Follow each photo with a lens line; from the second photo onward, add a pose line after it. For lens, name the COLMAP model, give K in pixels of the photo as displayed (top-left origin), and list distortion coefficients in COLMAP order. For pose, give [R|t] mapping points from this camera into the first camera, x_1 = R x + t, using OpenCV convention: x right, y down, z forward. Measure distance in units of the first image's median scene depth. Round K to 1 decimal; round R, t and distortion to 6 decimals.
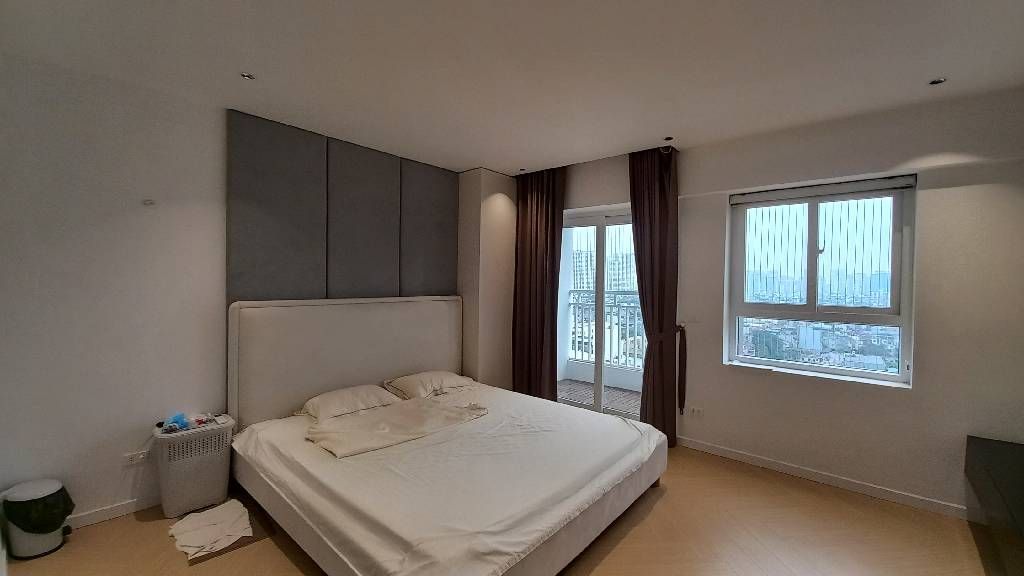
lens RADIAL K [[409.0, 0, 519.7], [0, 409.0, 287.6], [0, 0, 1]] dist [0.016744, -0.014204]
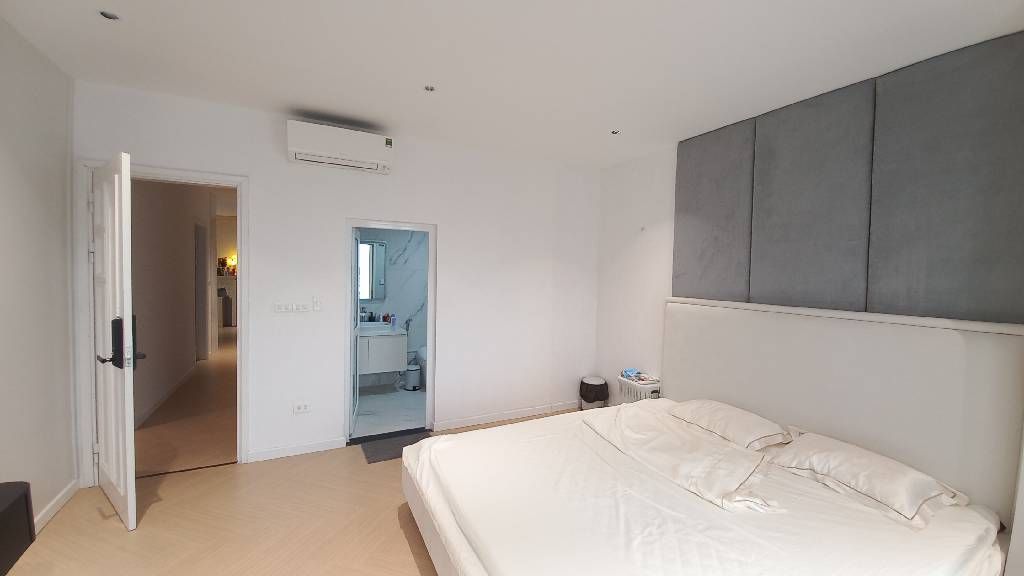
lens RADIAL K [[409.0, 0, 519.7], [0, 409.0, 287.6], [0, 0, 1]] dist [0.016744, -0.014204]
pose [[-0.386329, 0.006270, -0.922340, 0.500575], [-0.053212, 0.998160, 0.029074, -0.004293], [0.920825, 0.060311, -0.385285, 0.834284]]
